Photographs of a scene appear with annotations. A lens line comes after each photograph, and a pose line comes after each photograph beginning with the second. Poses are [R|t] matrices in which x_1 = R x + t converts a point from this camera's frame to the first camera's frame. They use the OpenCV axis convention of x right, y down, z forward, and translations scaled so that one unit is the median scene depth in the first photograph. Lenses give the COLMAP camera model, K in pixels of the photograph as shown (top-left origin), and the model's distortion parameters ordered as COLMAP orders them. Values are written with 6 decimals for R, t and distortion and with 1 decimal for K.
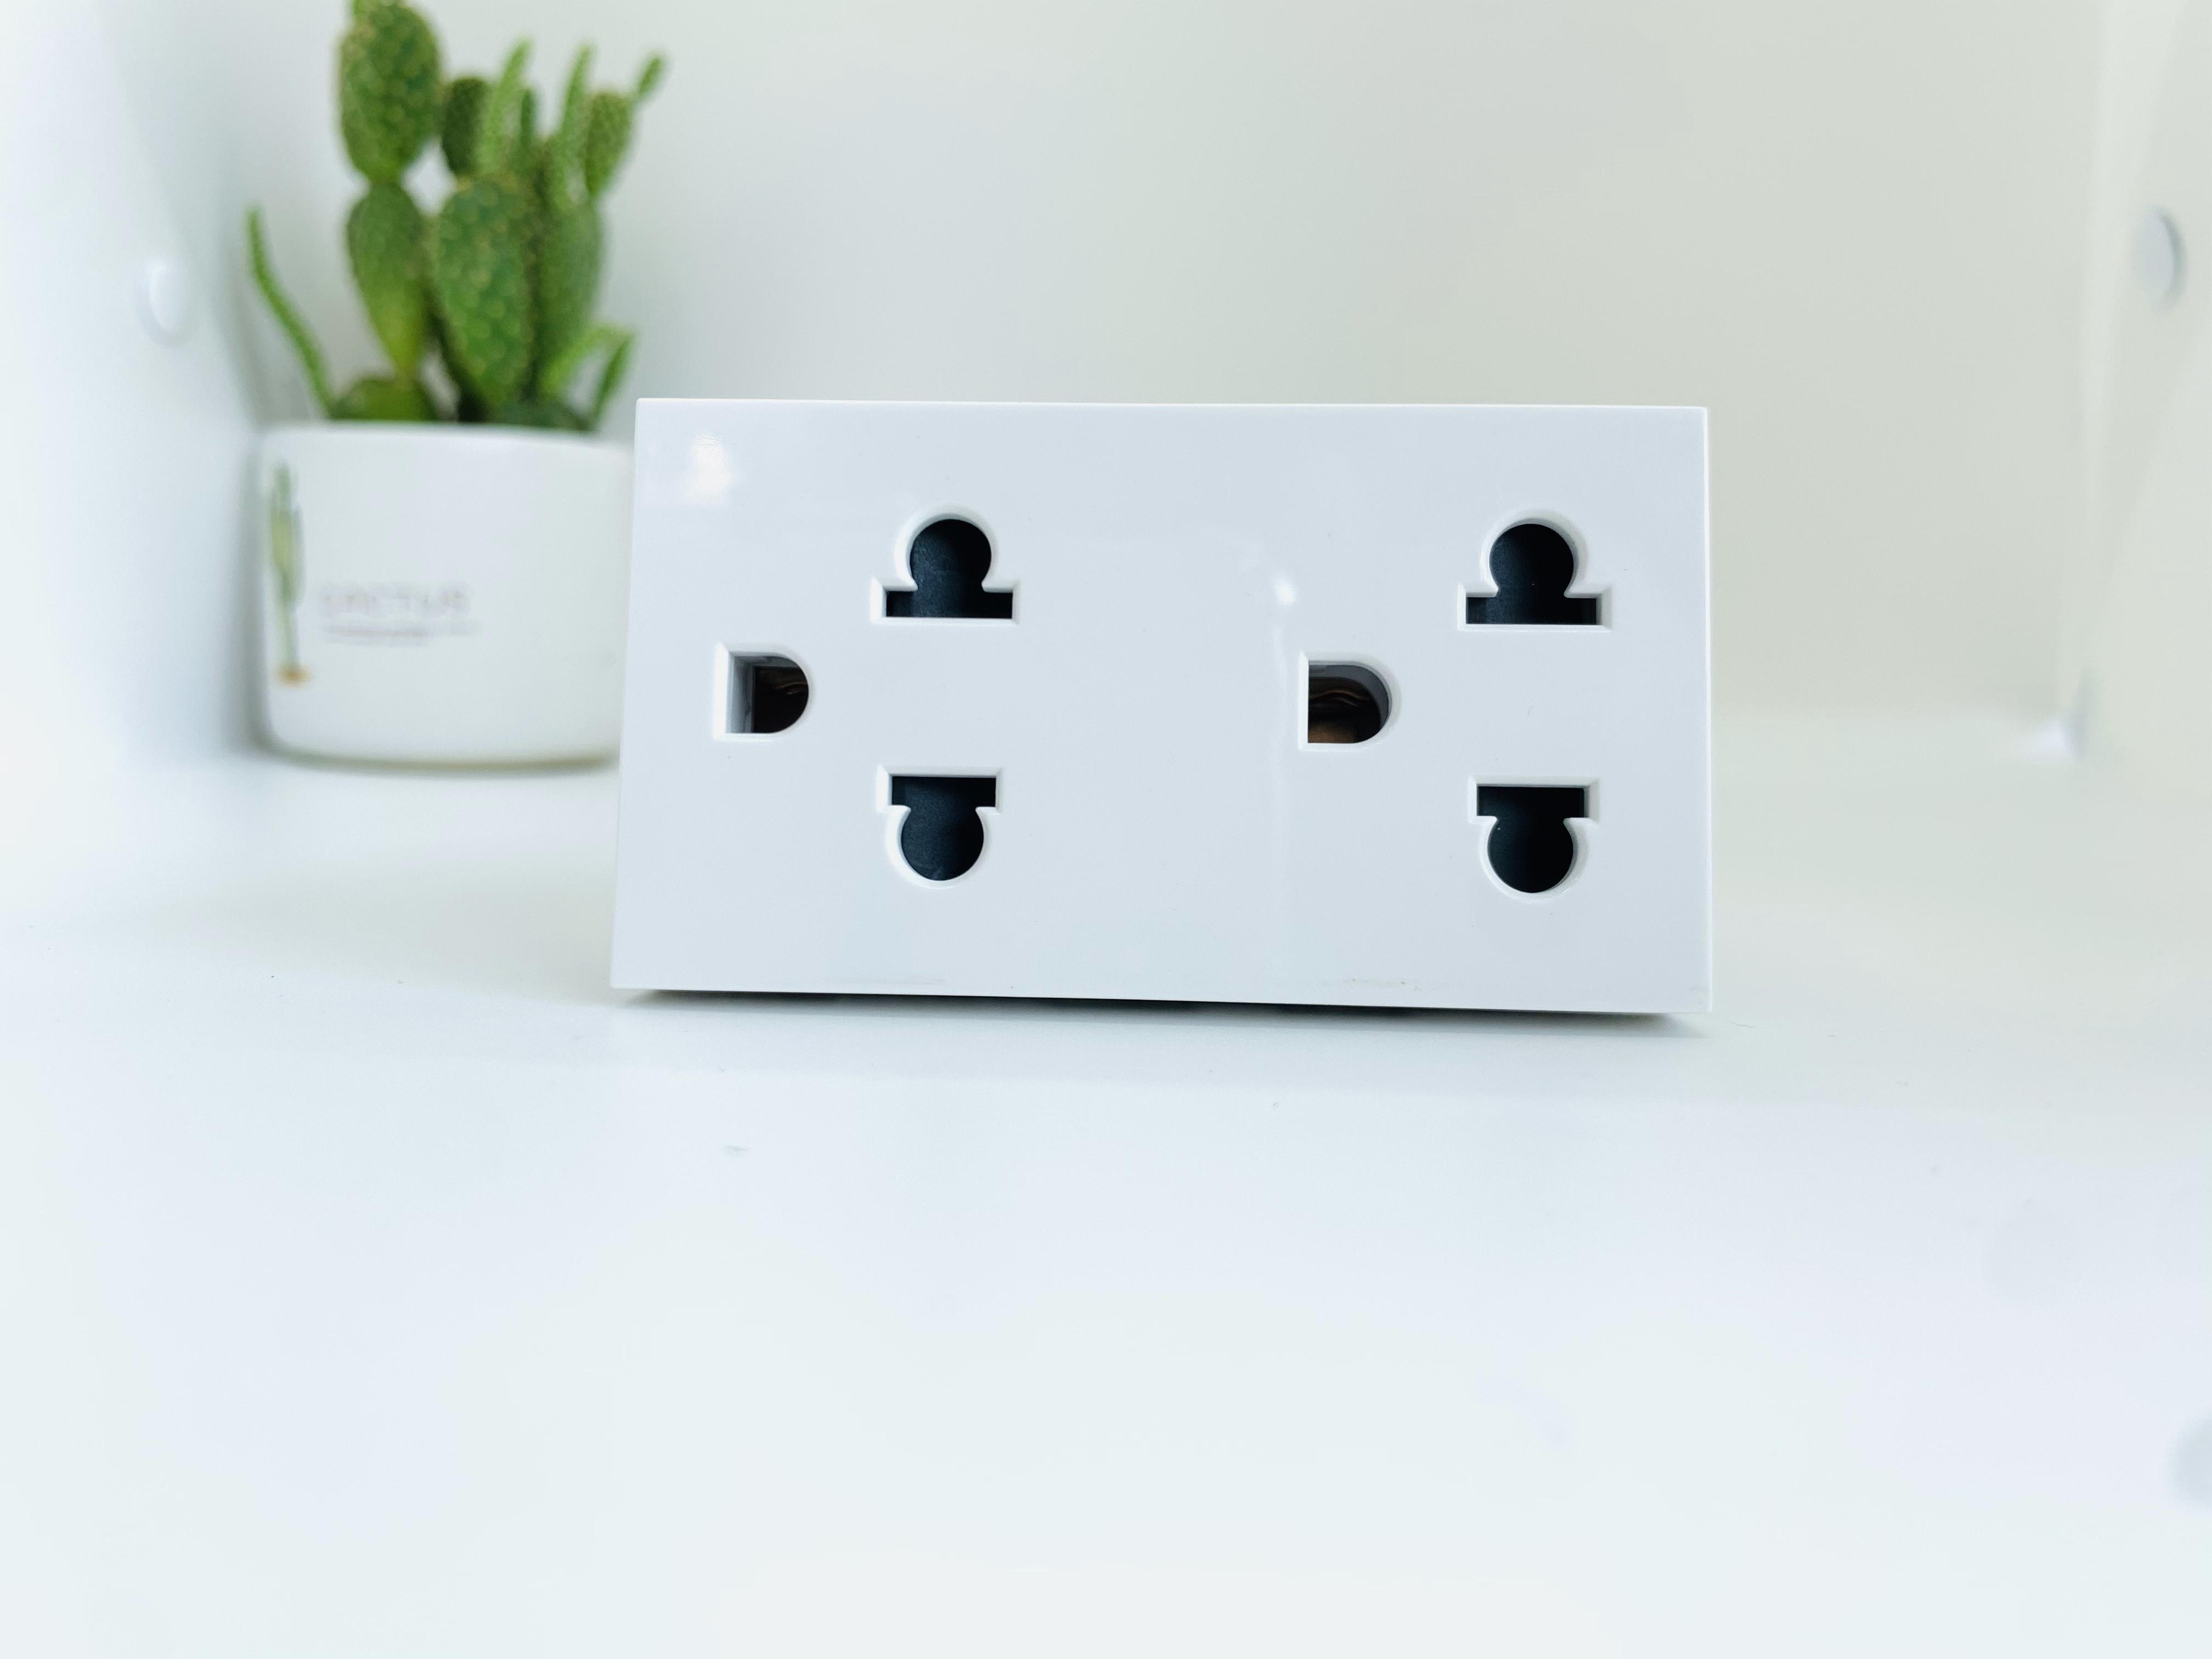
lens RADIAL K [[1717.7, 0, 1106.0], [0, 1717.7, 829.5], [0, 0, 1]] dist [-0.100991, 0.086681]
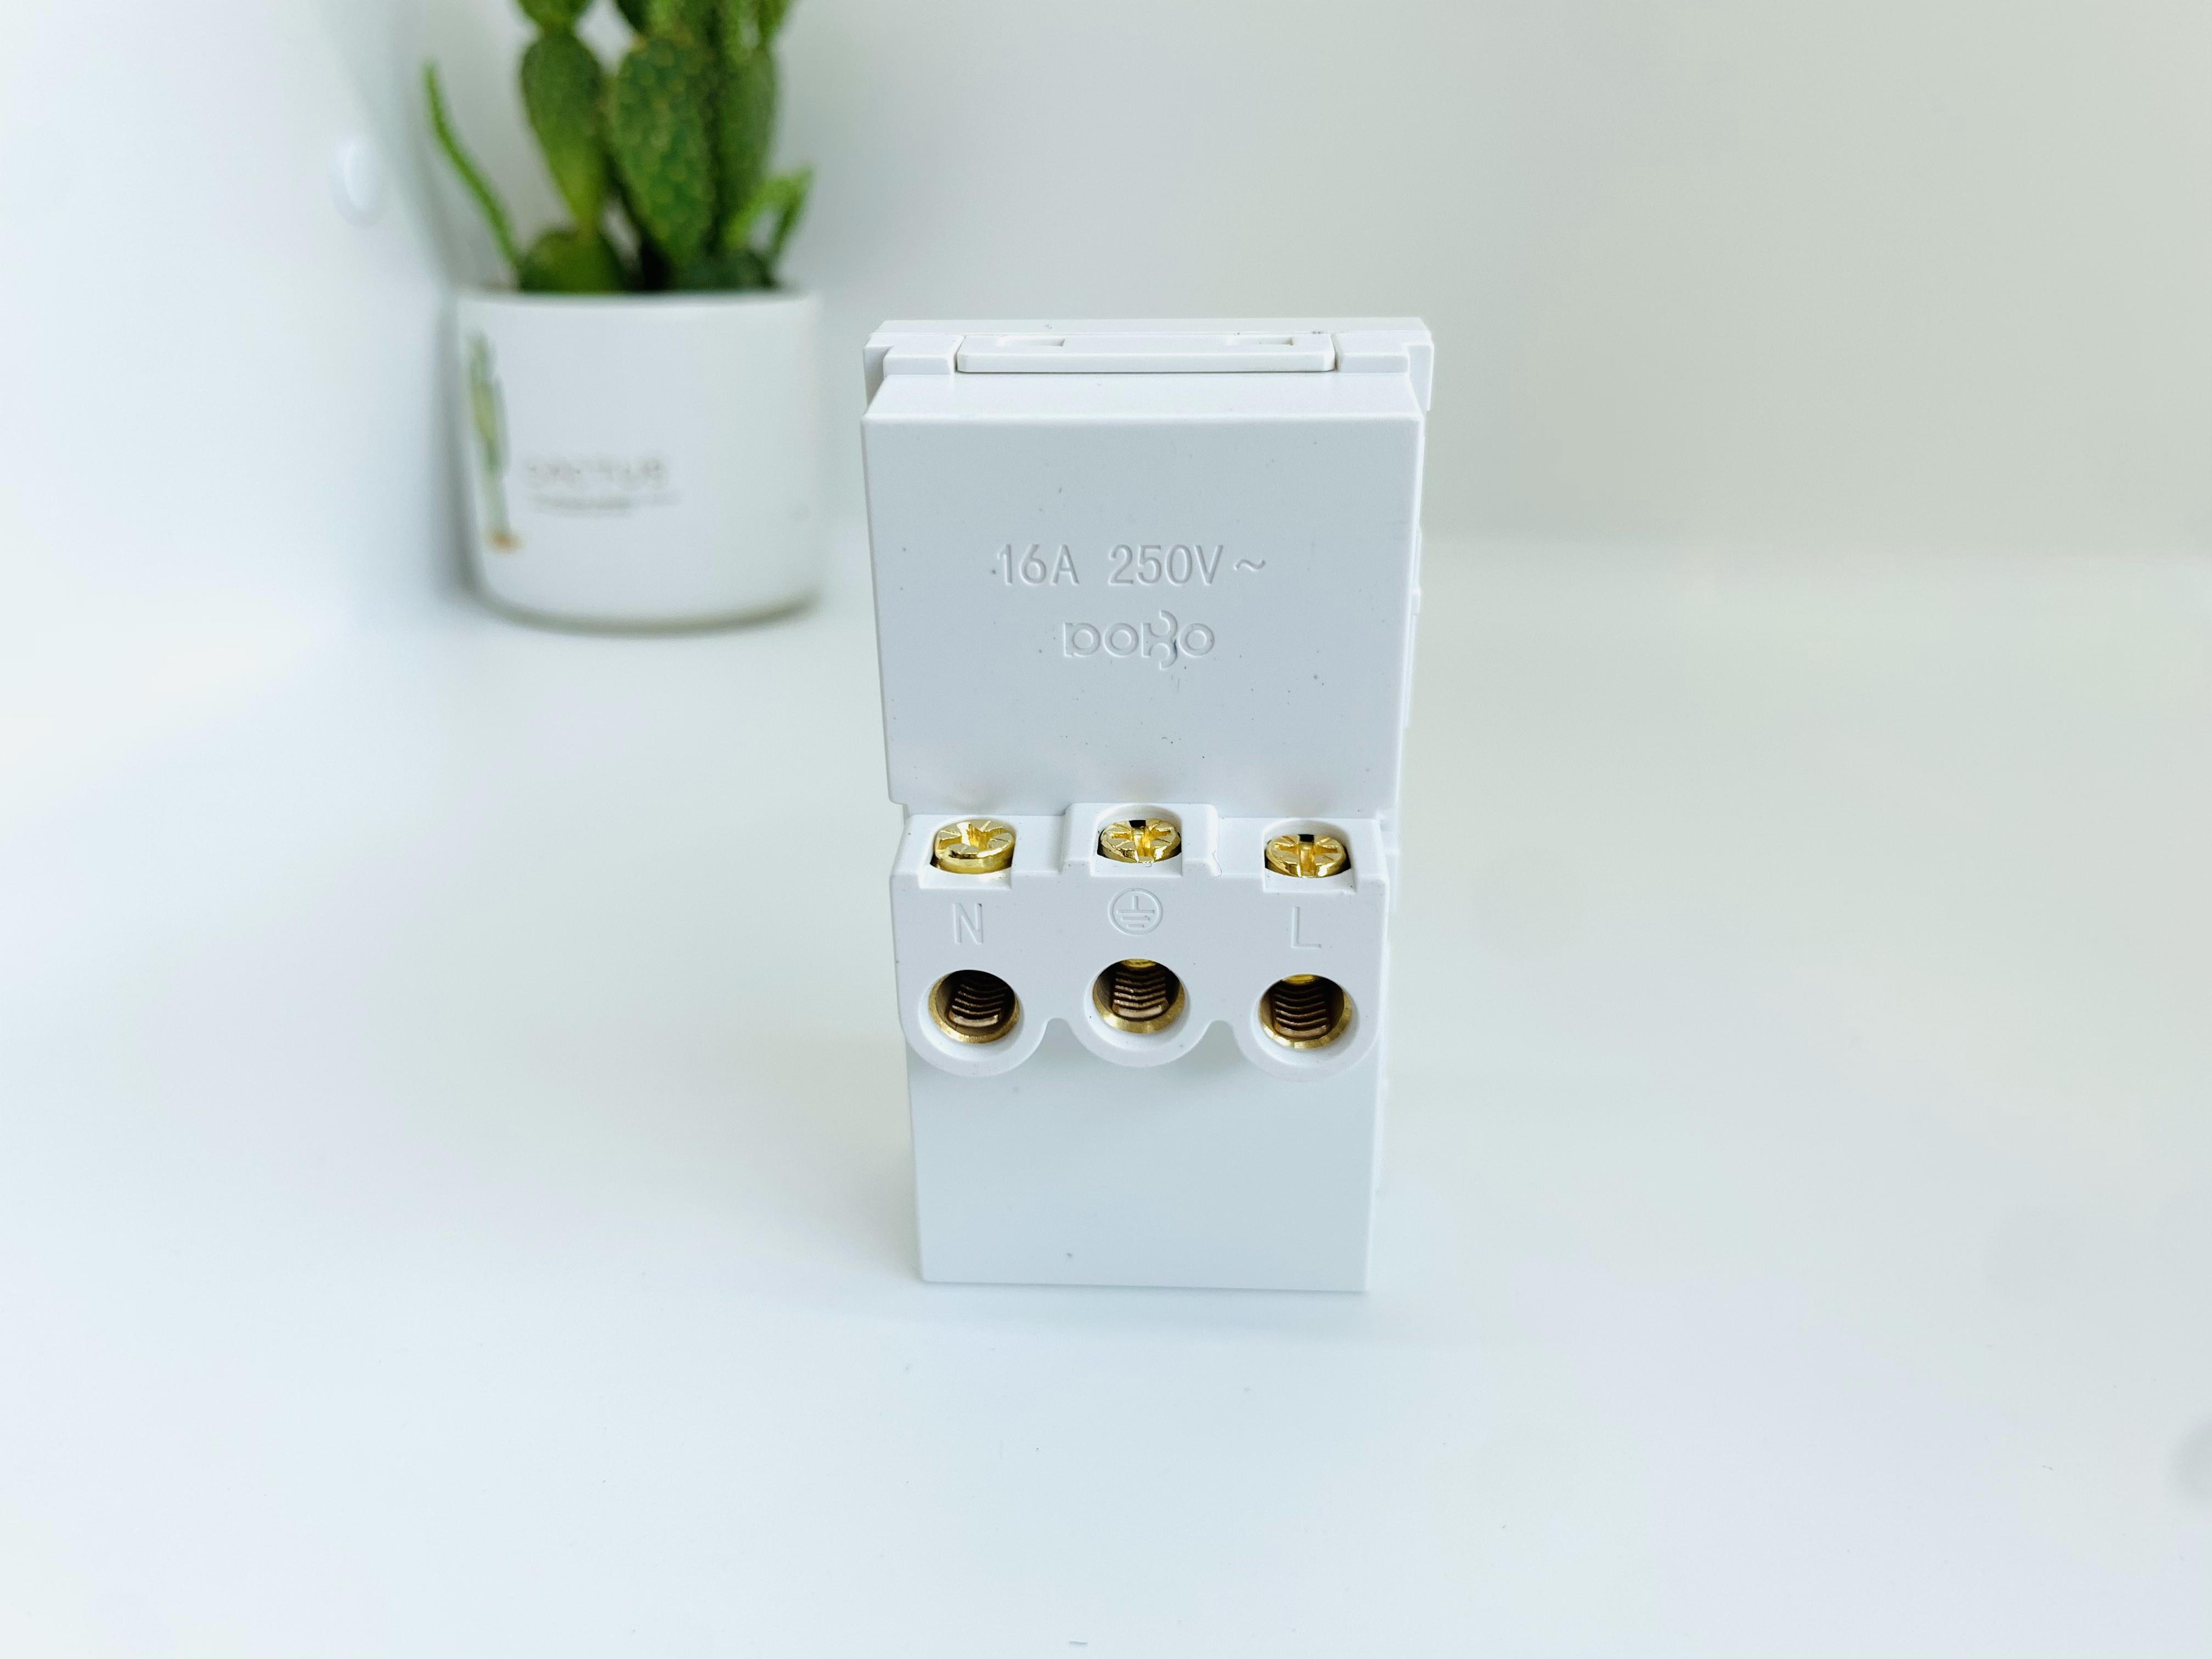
lens RADIAL K [[1717.7, 0, 1106.0], [0, 1717.7, 829.5], [0, 0, 1]] dist [-0.100991, 0.086681]
pose [[0.996302, 0.012129, -0.085057, -0.021424], [0.005923, 0.977933, 0.208836, -0.133929], [0.085713, -0.208568, 0.974245, -0.024827]]
